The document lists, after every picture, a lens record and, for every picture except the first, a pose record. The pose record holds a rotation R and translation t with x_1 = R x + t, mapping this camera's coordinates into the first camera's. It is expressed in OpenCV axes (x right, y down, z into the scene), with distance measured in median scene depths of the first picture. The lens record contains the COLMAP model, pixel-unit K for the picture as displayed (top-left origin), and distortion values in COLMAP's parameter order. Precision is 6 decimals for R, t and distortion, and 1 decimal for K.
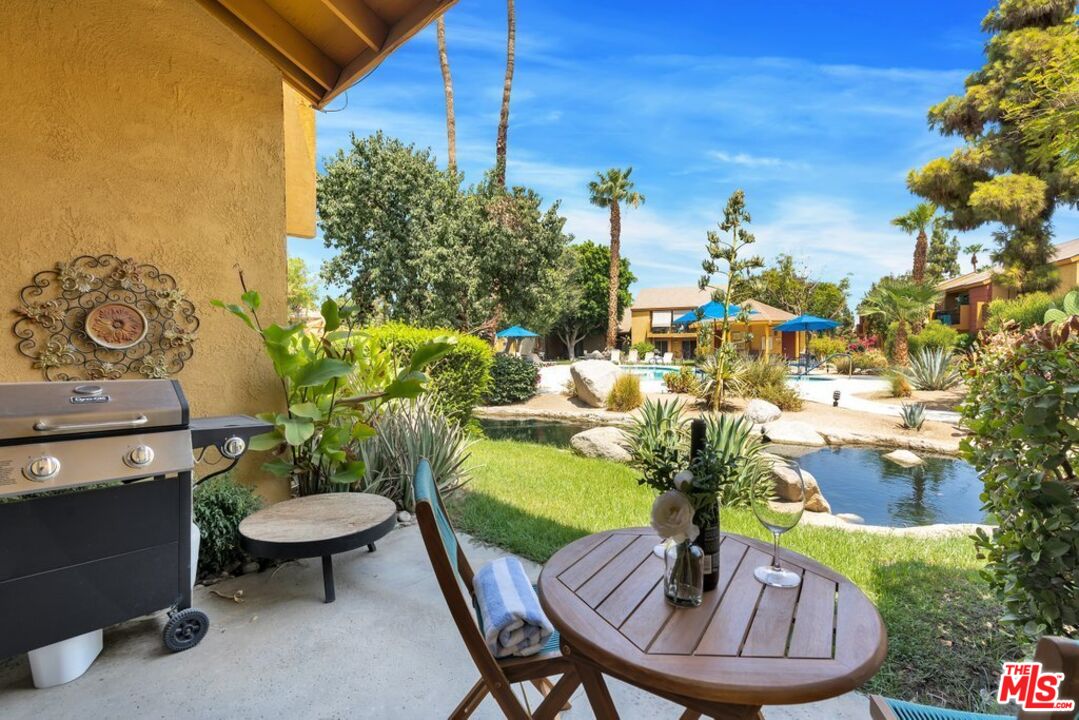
lens RADIAL K [[490.5, 0, 539.5], [0, 490.5, 360.0], [0, 0, 1]] dist [-0.002404, -0.000168]
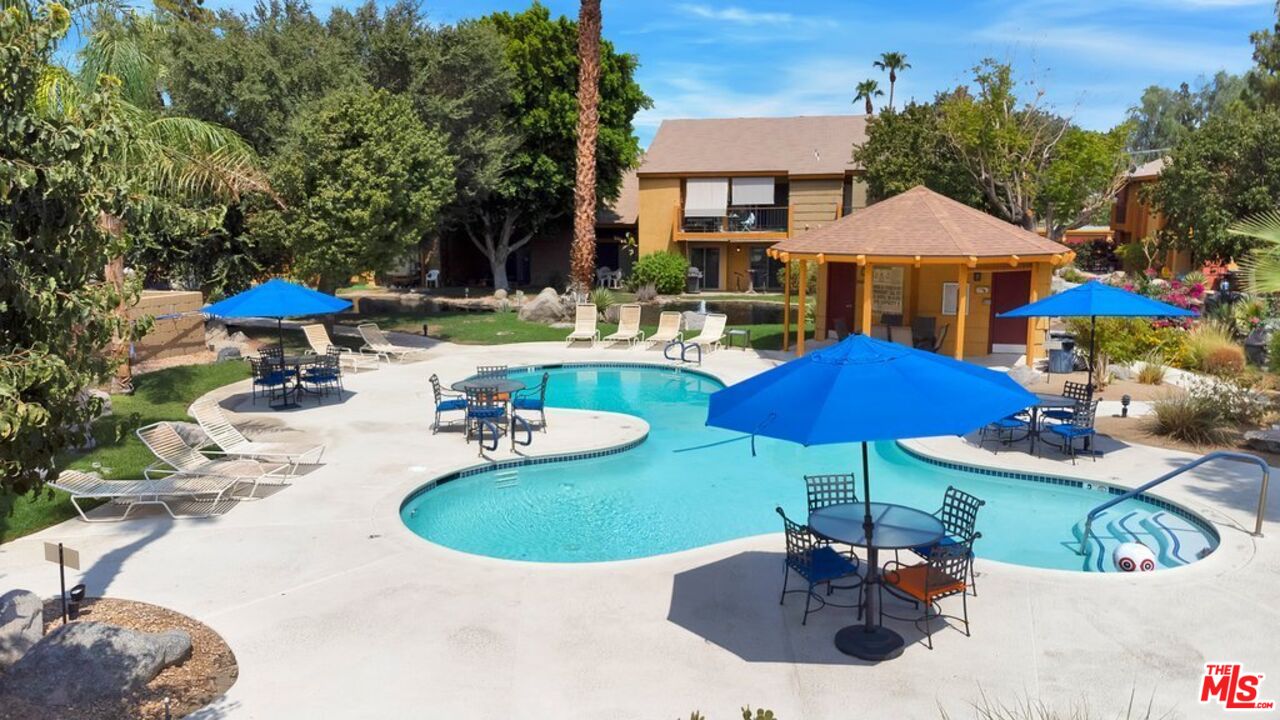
lens RADIAL K [[996.5, 0, 610.4], [0, 996.5, 353.0], [0, 0, 1]] dist [0.035808, -0.001613]
pose [[0.990221, -0.016627, 0.138515, 0.041460], [0.001282, 0.993915, 0.110145, -0.045694], [-0.139503, -0.108890, 0.984216, 0.131318]]
